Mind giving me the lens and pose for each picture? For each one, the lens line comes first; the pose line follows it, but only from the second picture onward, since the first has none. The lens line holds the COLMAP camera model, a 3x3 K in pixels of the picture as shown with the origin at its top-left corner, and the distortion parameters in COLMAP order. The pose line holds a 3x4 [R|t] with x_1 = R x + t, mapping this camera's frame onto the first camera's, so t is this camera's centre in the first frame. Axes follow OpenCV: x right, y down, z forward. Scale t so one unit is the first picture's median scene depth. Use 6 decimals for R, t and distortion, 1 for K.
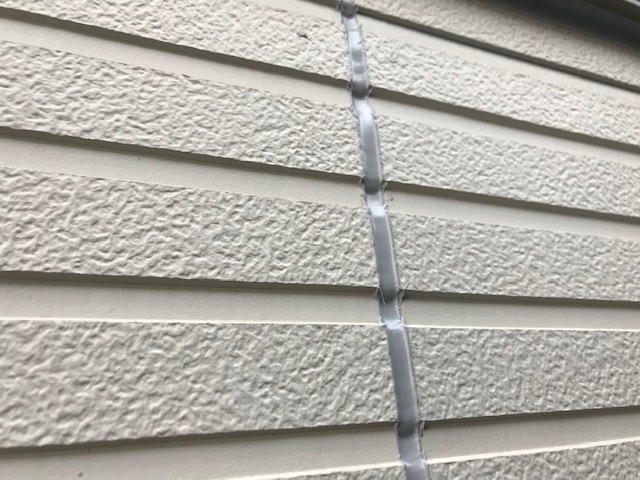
lens RADIAL K [[523.9, 0, 320.0], [0, 523.9, 240.0], [0, 0, 1]] dist [0.049516, -0.004302]
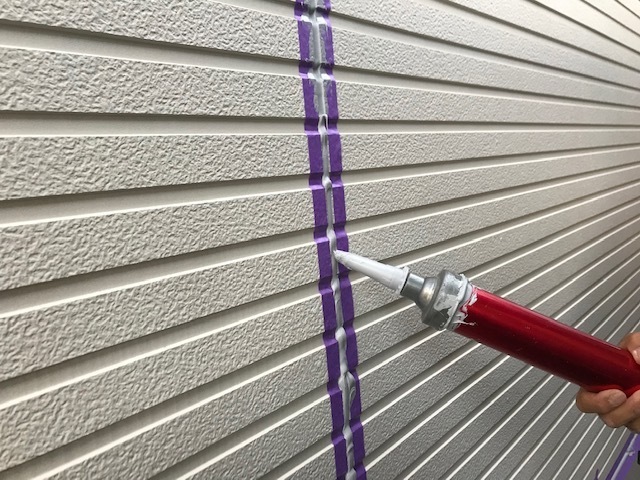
lens RADIAL K [[523.9, 0, 320.0], [0, 523.9, 240.0], [0, 0, 1]] dist [0.049516, -0.004302]
pose [[0.902217, -0.071678, 0.425283, -1.103372], [-0.125764, 0.899511, 0.418405, -0.216311], [-0.412538, -0.430978, 0.802540, -1.488900]]
